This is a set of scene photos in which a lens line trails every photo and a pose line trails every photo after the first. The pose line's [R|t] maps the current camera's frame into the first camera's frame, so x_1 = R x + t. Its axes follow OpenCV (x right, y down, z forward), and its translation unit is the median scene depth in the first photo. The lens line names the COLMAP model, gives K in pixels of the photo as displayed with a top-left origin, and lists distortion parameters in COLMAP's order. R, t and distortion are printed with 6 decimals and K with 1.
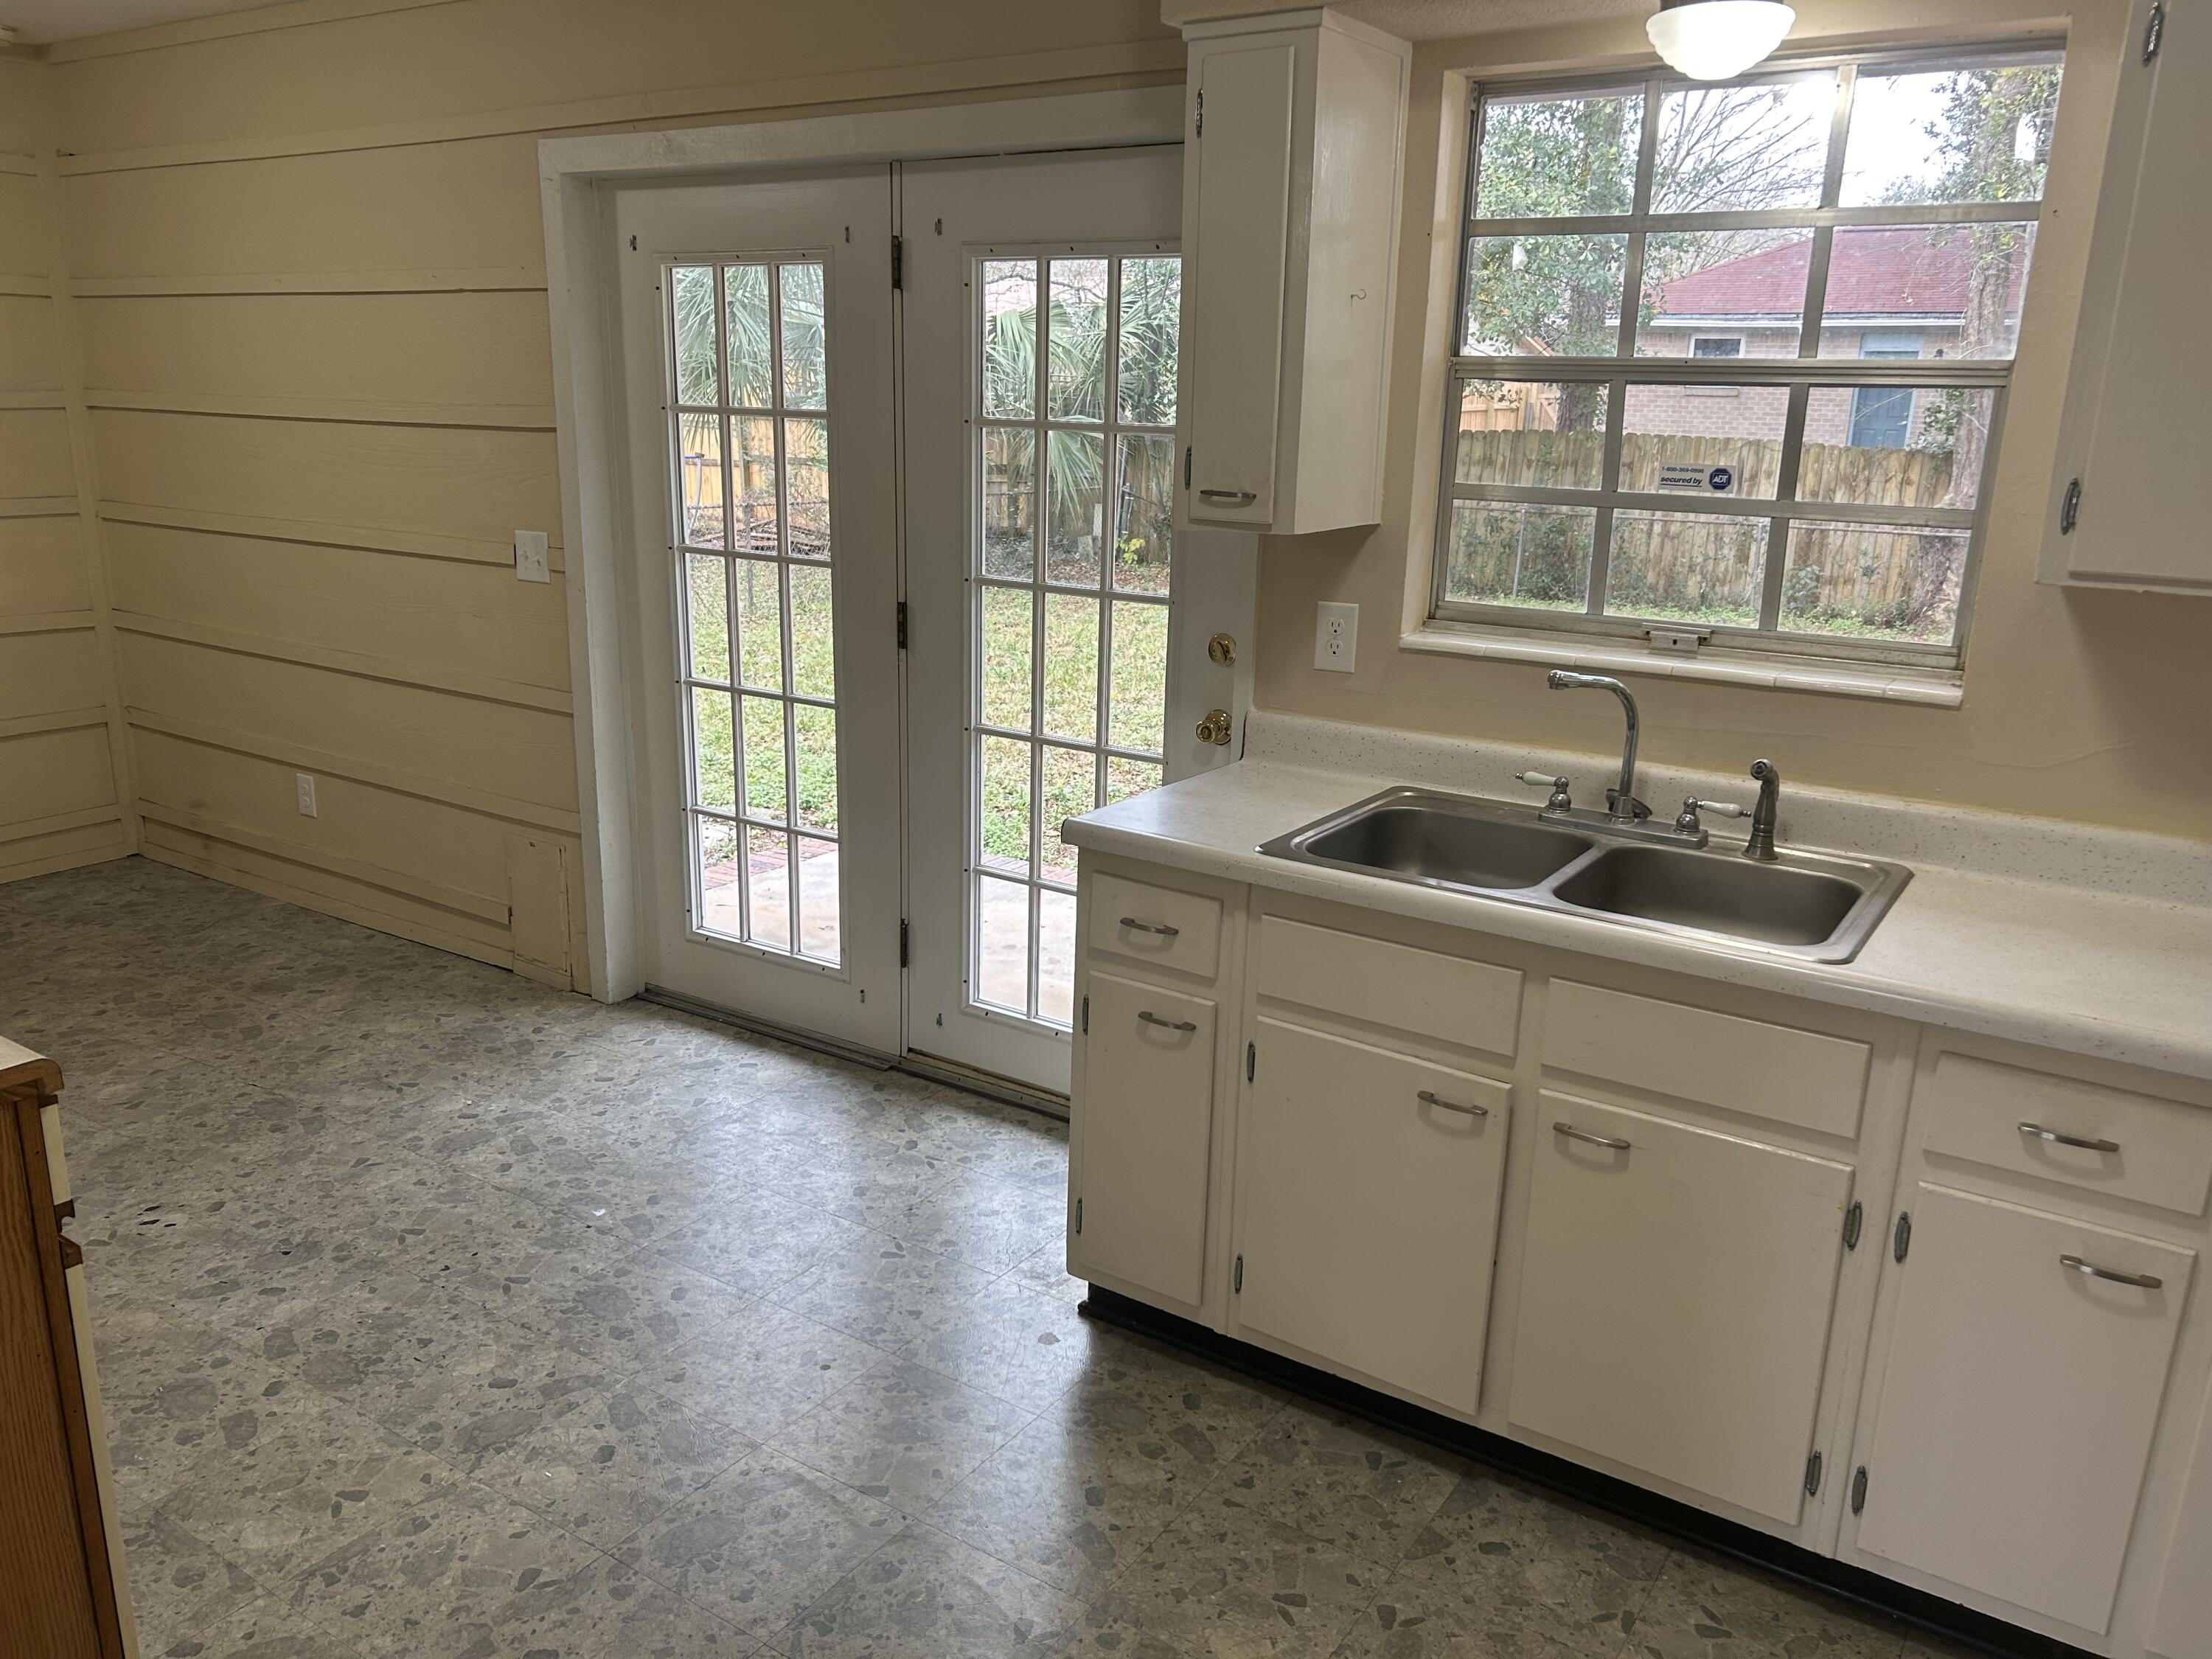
lens RADIAL K [[1680.0, 0, 1089.0], [0, 1680.0, 843.3], [0, 0, 1]] dist [0.051133, -0.043013]
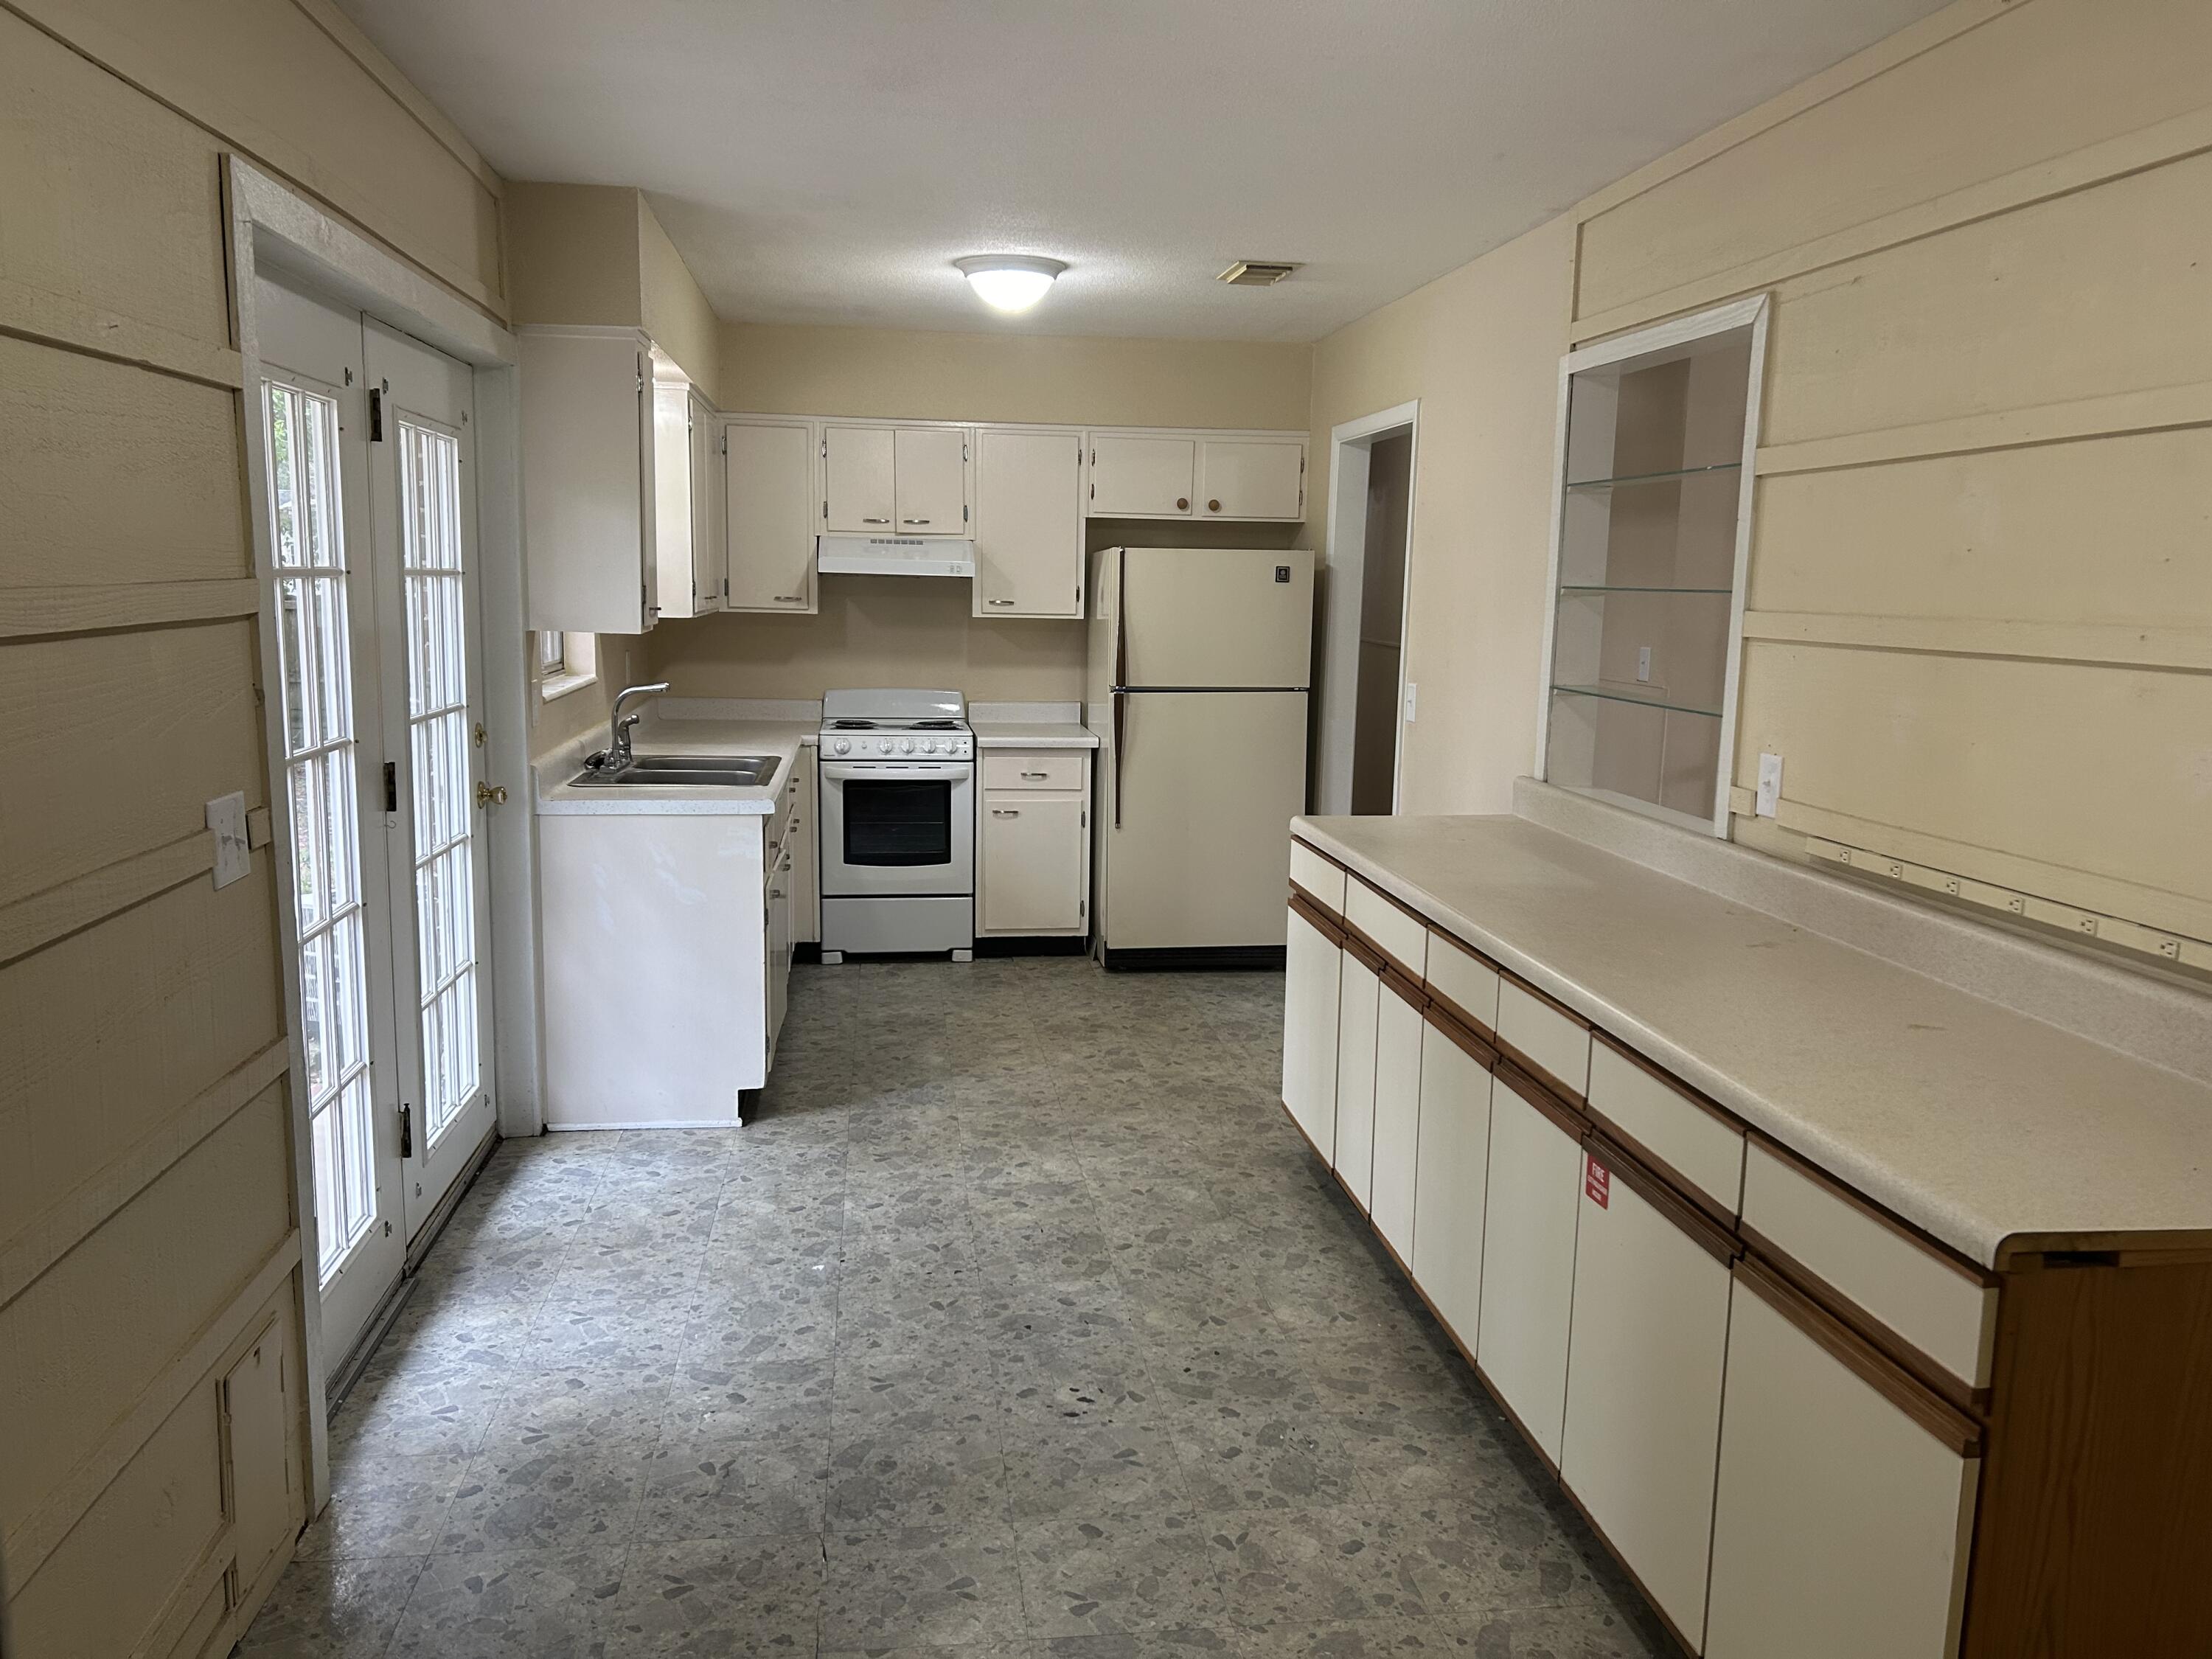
lens RADIAL K [[1669.0, 0, 1087.8], [0, 1669.0, 837.2], [0, 0, 1]] dist [0.180227, -0.060046]
pose [[-0.655159, -0.156324, 0.739141, -1.406240], [0.159682, 0.927602, 0.337721, -0.476040], [-0.738423, 0.339289, -0.582765, 1.667545]]
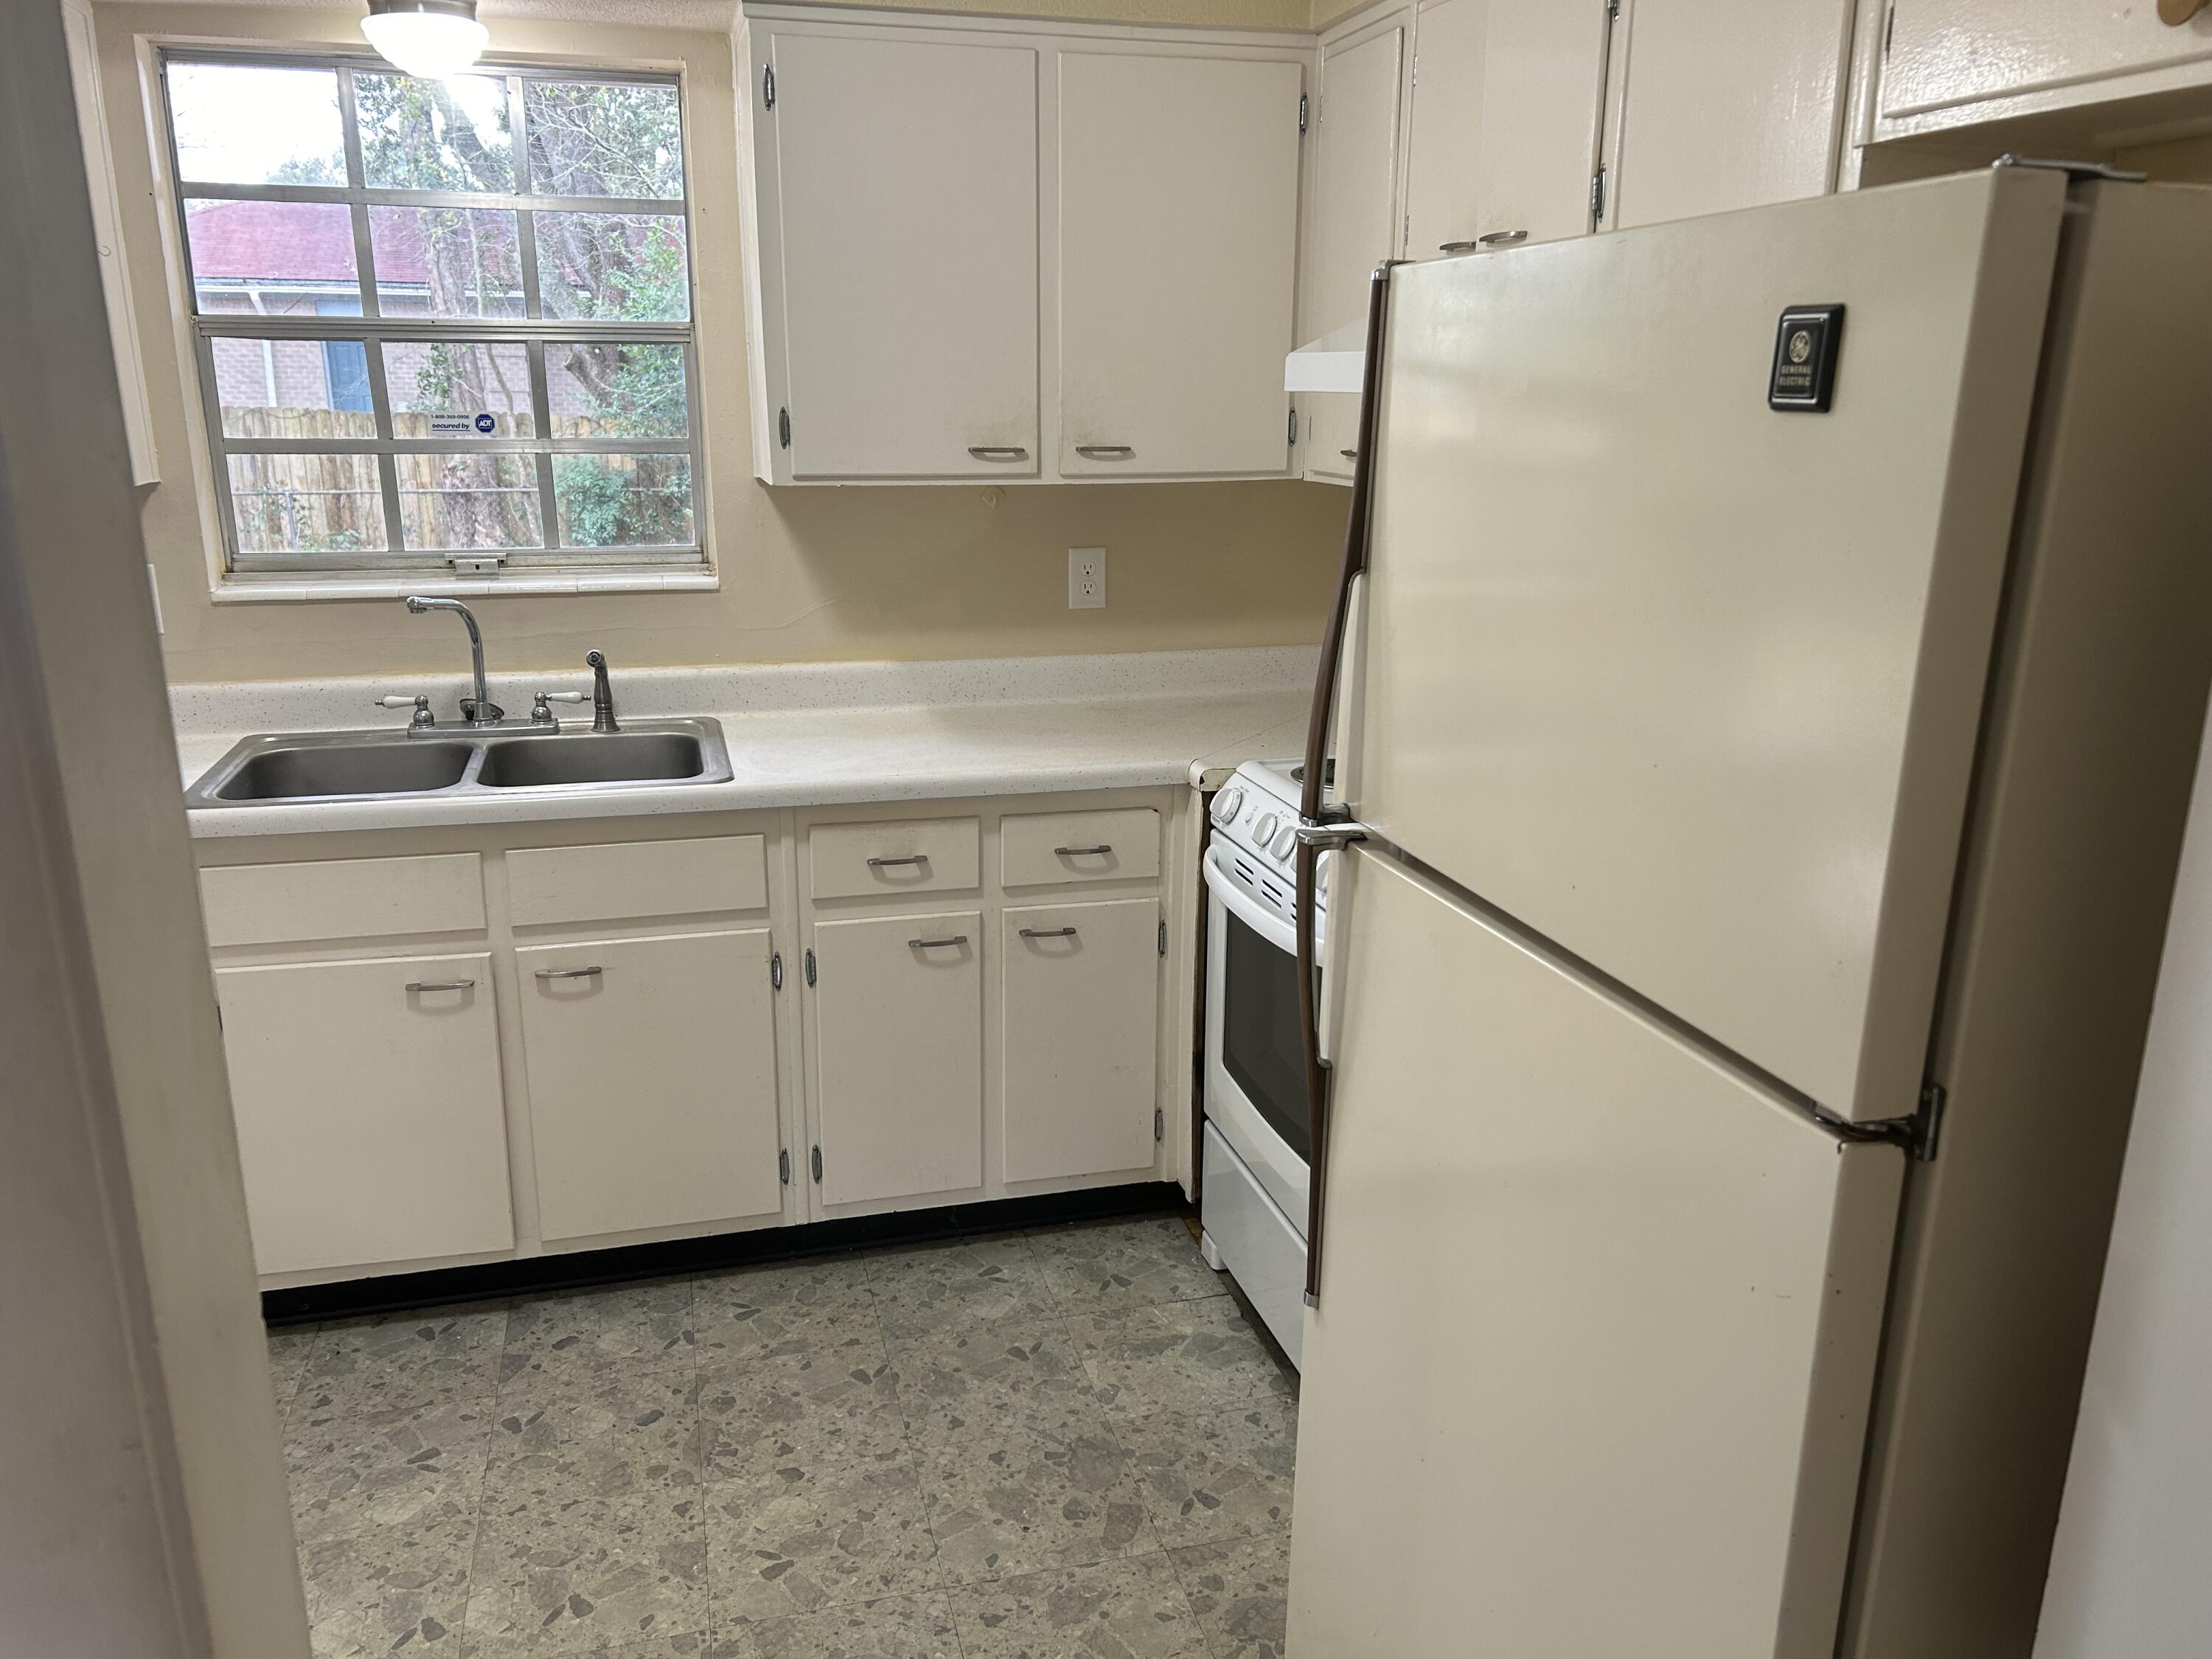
lens RADIAL K [[1664.2, 0, 1109.6], [0, 1664.2, 837.8], [0, 0, 1]] dist [0.055117, -0.059217]
pose [[0.661438, -0.221321, 0.716601, -0.224425], [0.209244, 0.971985, 0.107059, 0.027523], [-0.720220, 0.079132, 0.689218, -0.080036]]
